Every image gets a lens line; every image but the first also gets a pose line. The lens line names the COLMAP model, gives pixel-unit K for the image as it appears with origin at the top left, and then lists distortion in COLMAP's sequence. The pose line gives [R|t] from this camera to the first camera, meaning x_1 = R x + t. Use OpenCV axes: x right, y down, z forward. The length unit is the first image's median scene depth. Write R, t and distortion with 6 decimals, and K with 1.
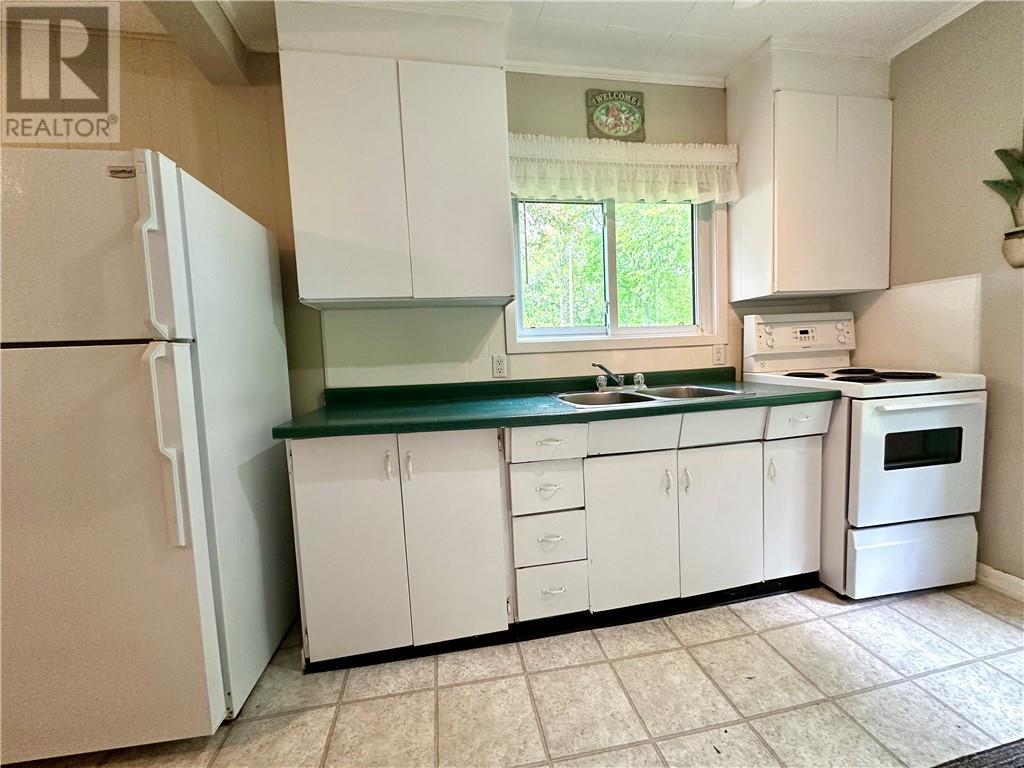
lens RADIAL K [[410.4, 0, 517.1], [0, 410.4, 380.7], [0, 0, 1]] dist [0.001017, -0.000042]
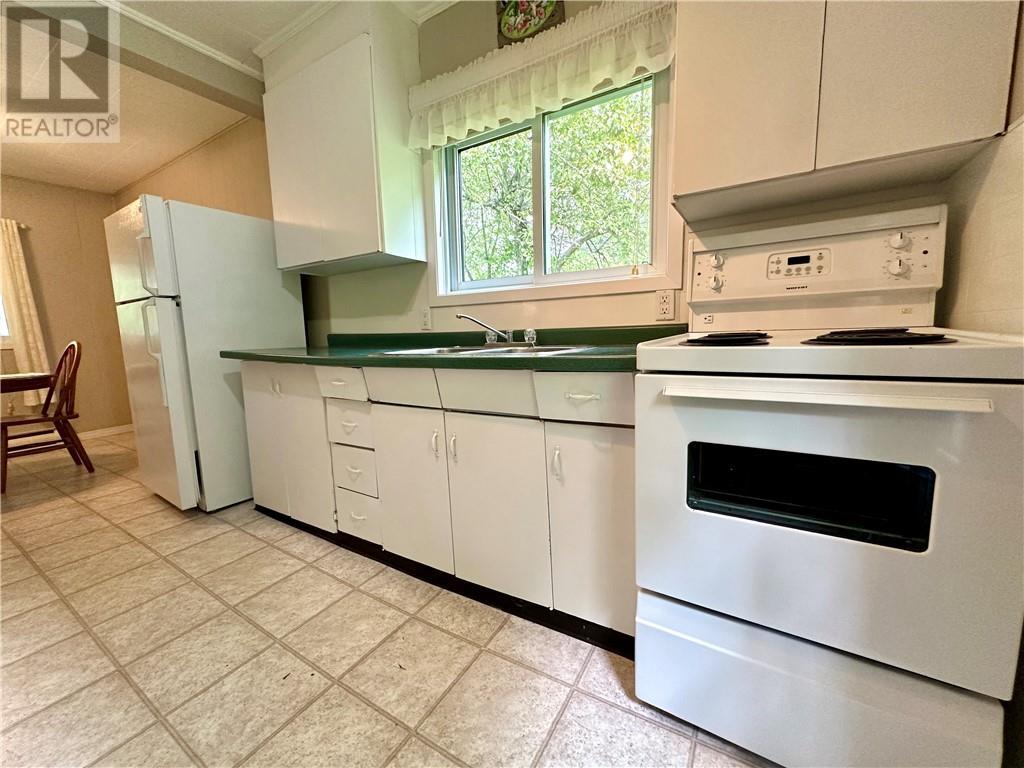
lens RADIAL K [[410.4, 0, 510.7], [0, 410.4, 381.5], [0, 0, 1]] dist [0.001017, -0.000042]
pose [[0.737407, 0.105570, -0.667147, 1.066639], [-0.052386, 0.993674, 0.099337, 0.010477], [0.673414, -0.038303, 0.738273, 0.445807]]
